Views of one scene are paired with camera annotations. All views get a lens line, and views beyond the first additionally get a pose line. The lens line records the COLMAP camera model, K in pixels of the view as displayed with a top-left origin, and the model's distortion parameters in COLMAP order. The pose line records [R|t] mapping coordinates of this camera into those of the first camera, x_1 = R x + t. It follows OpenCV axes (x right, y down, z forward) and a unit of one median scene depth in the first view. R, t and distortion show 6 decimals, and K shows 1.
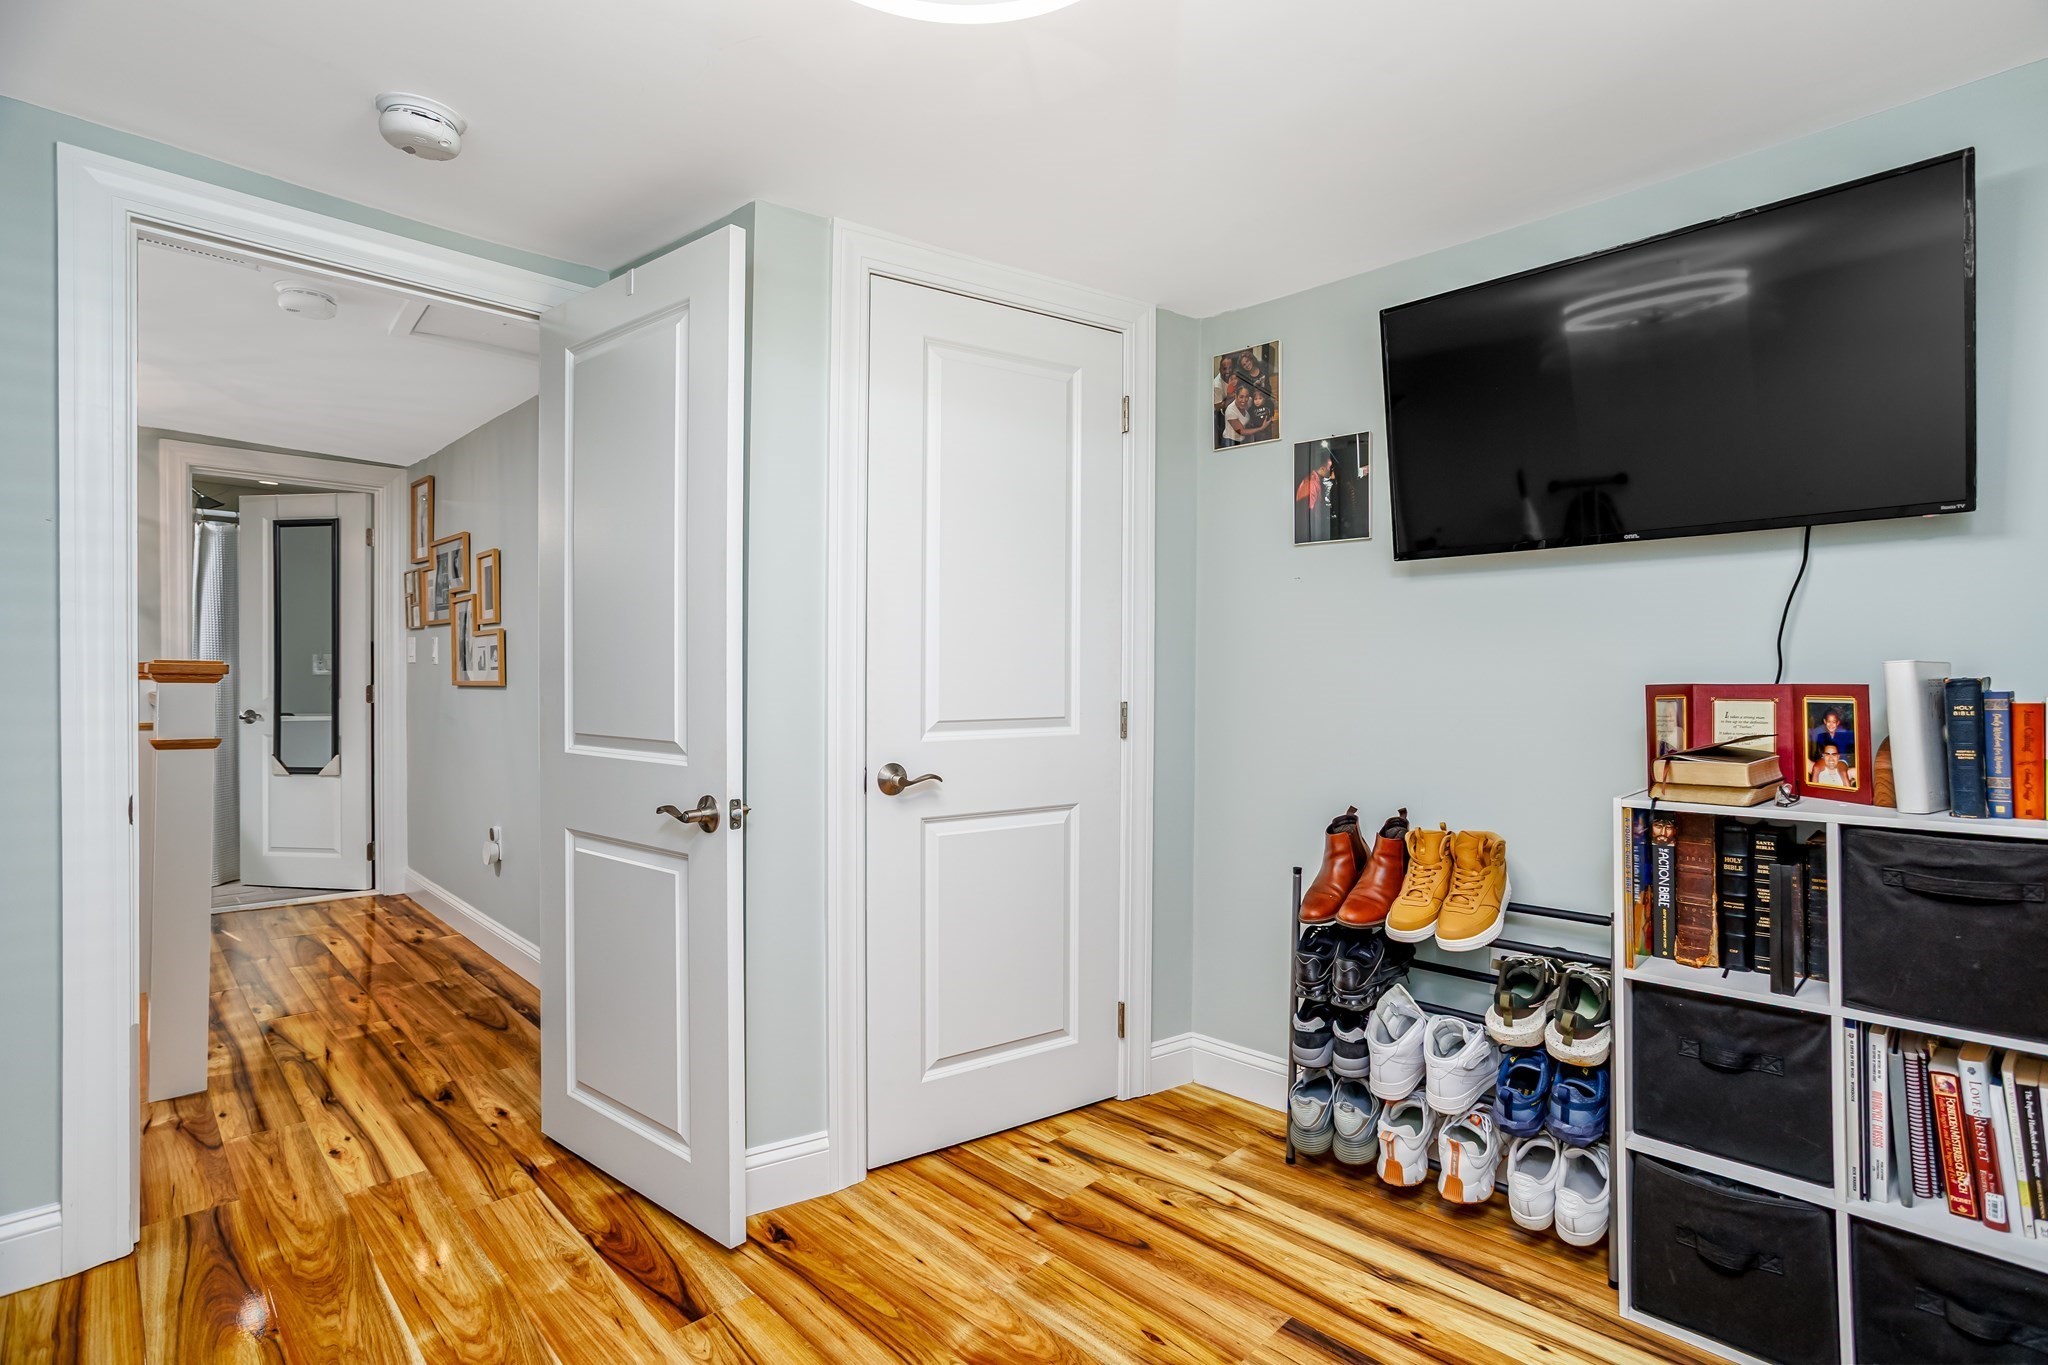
lens RADIAL K [[994.6, 0, 1035.6], [0, 994.6, 669.2], [0, 0, 1]] dist [-0.057378, 0.039679]
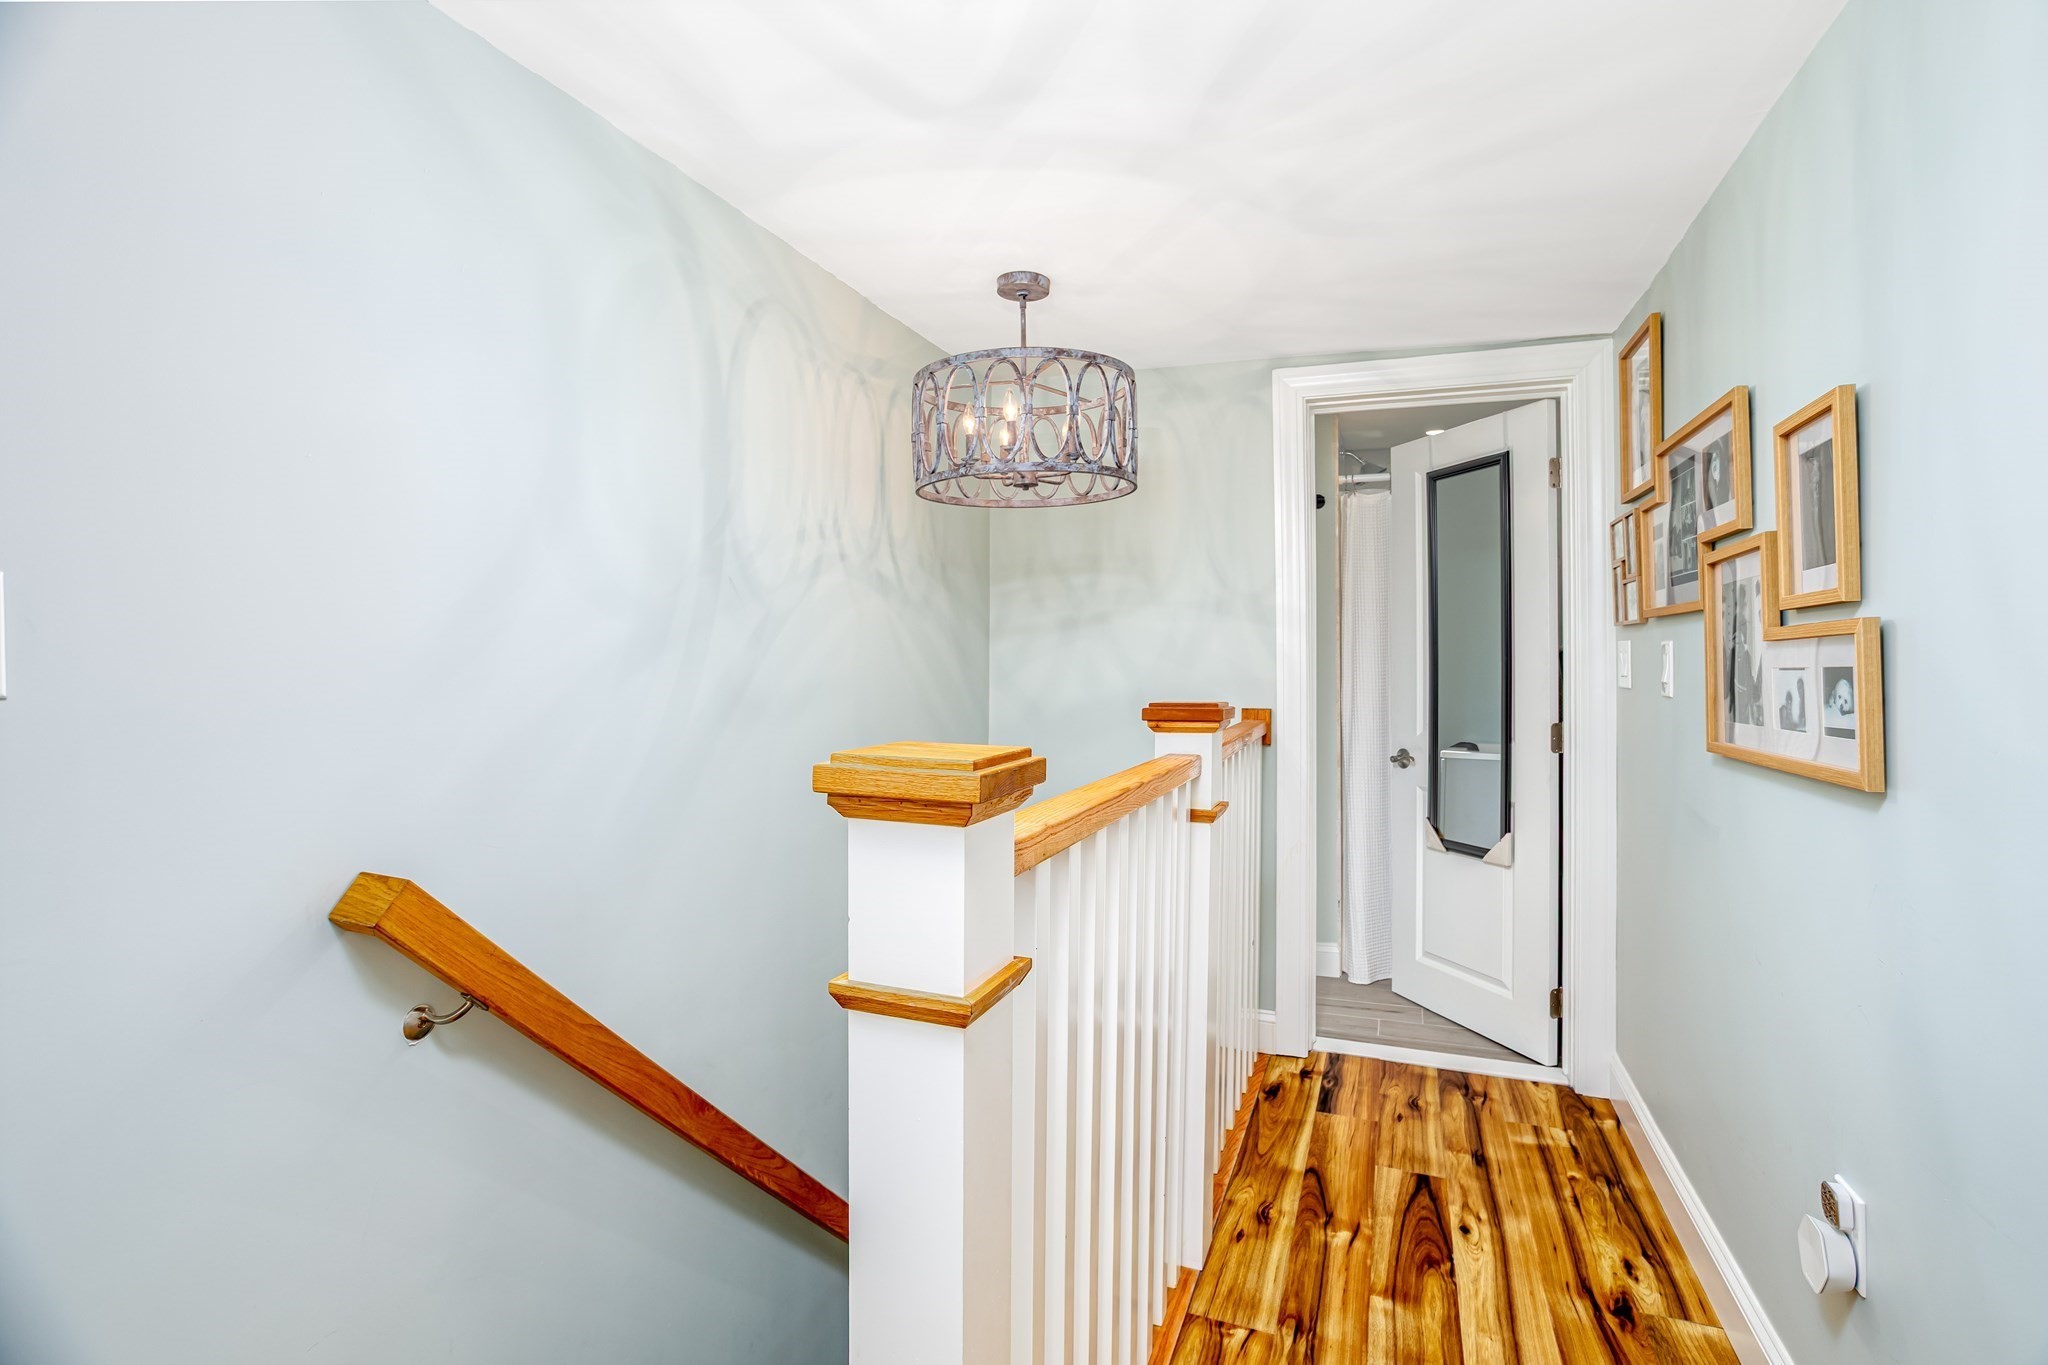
lens RADIAL K [[994.6, 0, 1035.6], [0, 994.6, 669.2], [0, 0, 1]] dist [-0.057378, 0.039679]
pose [[0.430171, 0.003357, -0.902741, -0.284948], [0.003306, 0.999981, 0.005294, -0.020712], [0.902741, -0.005262, 0.430151, 0.465884]]
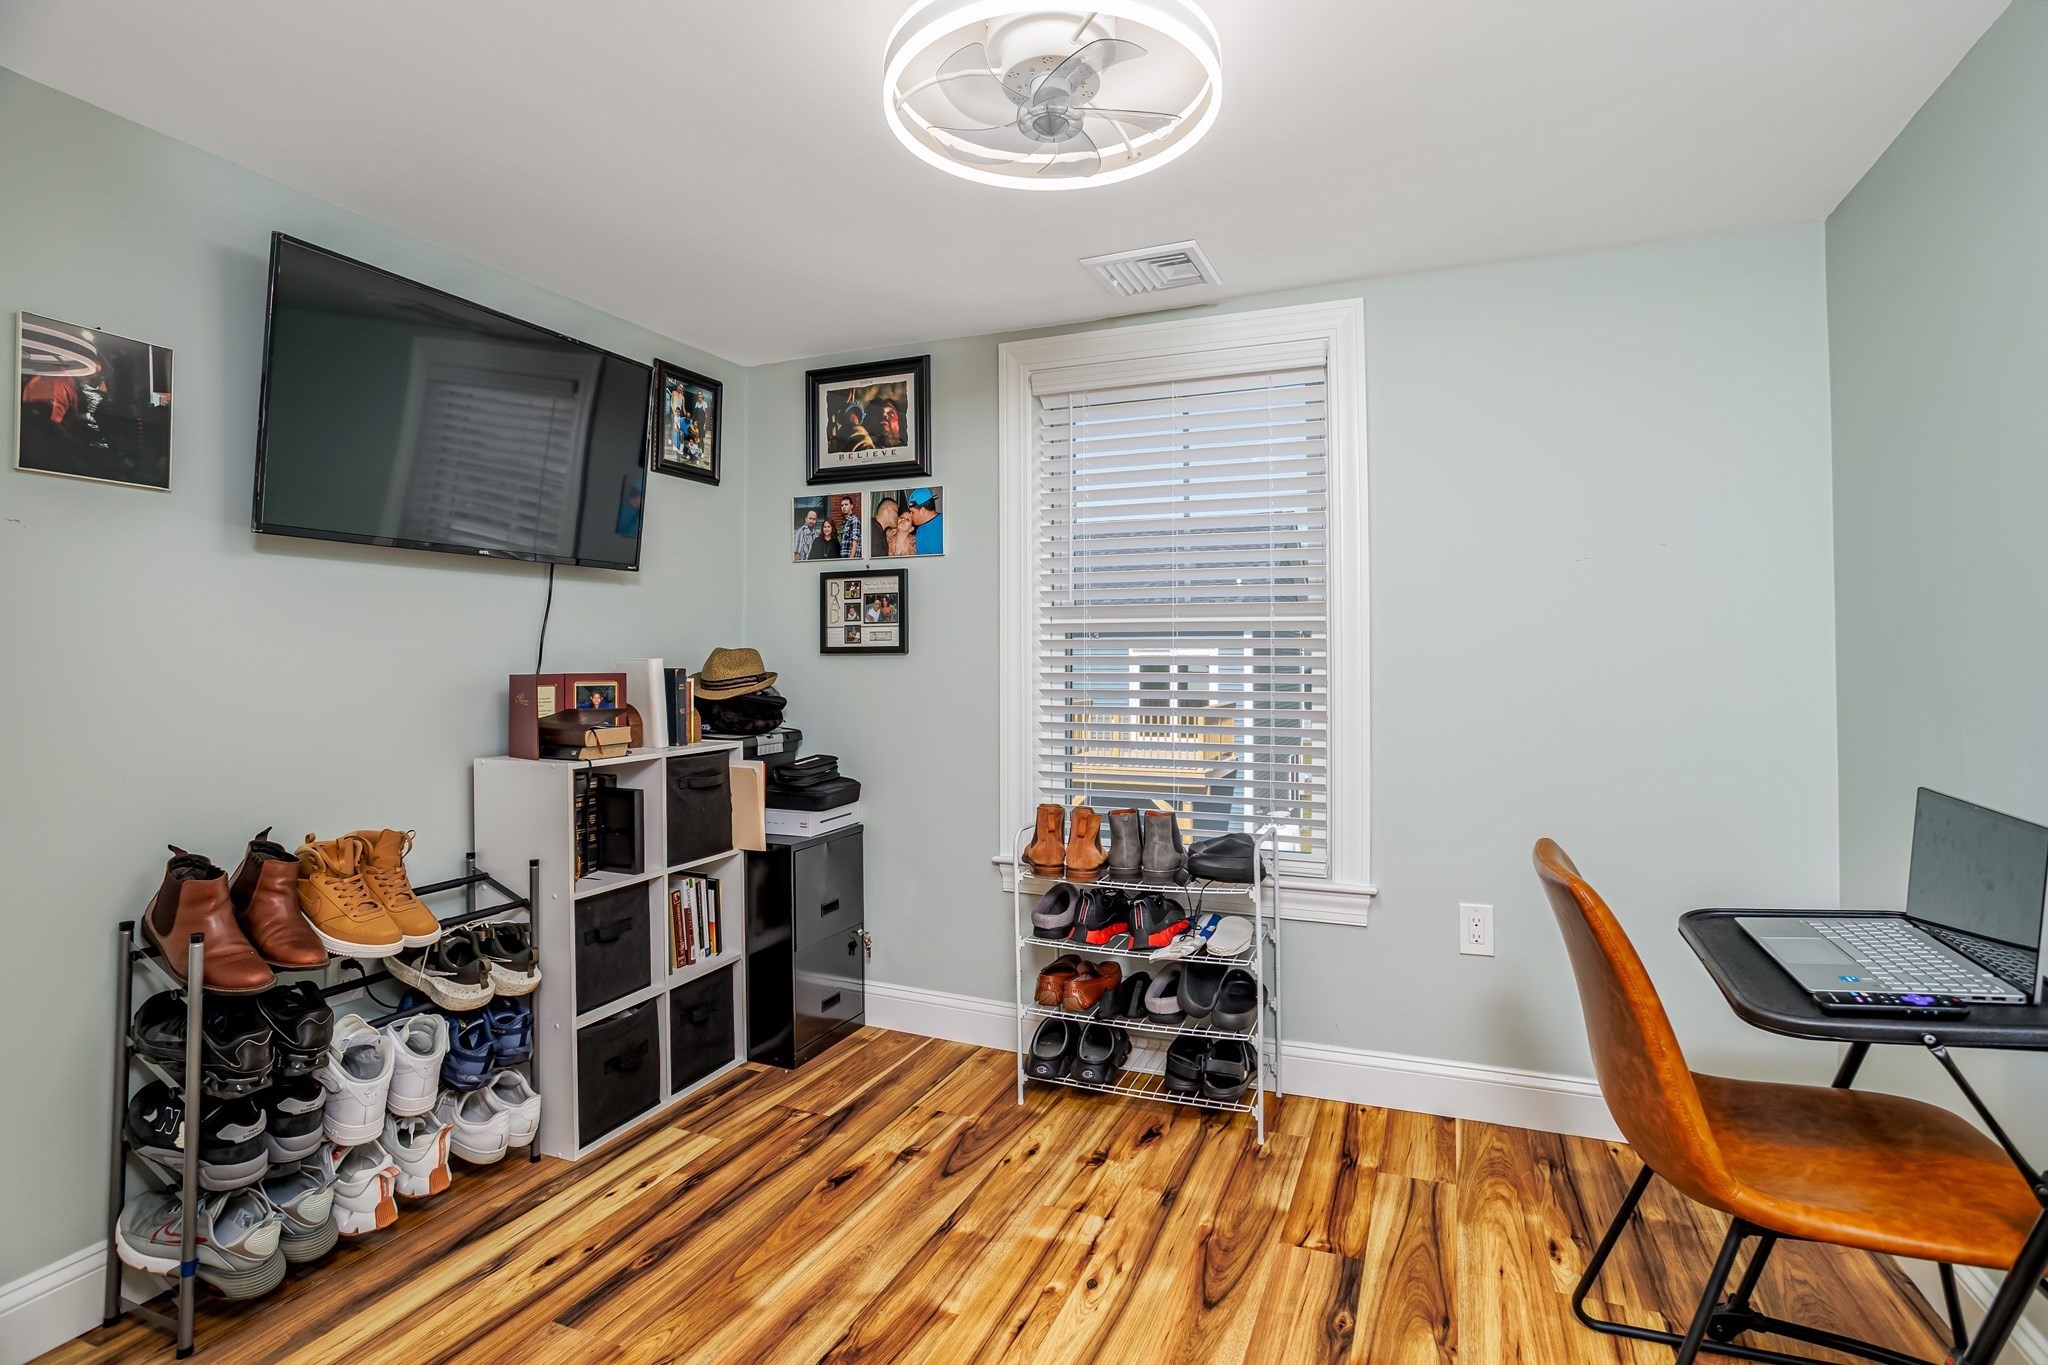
lens RADIAL K [[994.6, 0, 1035.6], [0, 994.6, 669.2], [0, 0, 1]] dist [-0.057378, 0.039679]
pose [[-0.370432, 0.000659, 0.928859, -0.799586], [0.004383, 0.999990, 0.001039, 0.009219], [-0.928849, 0.004456, -0.370431, 0.874824]]
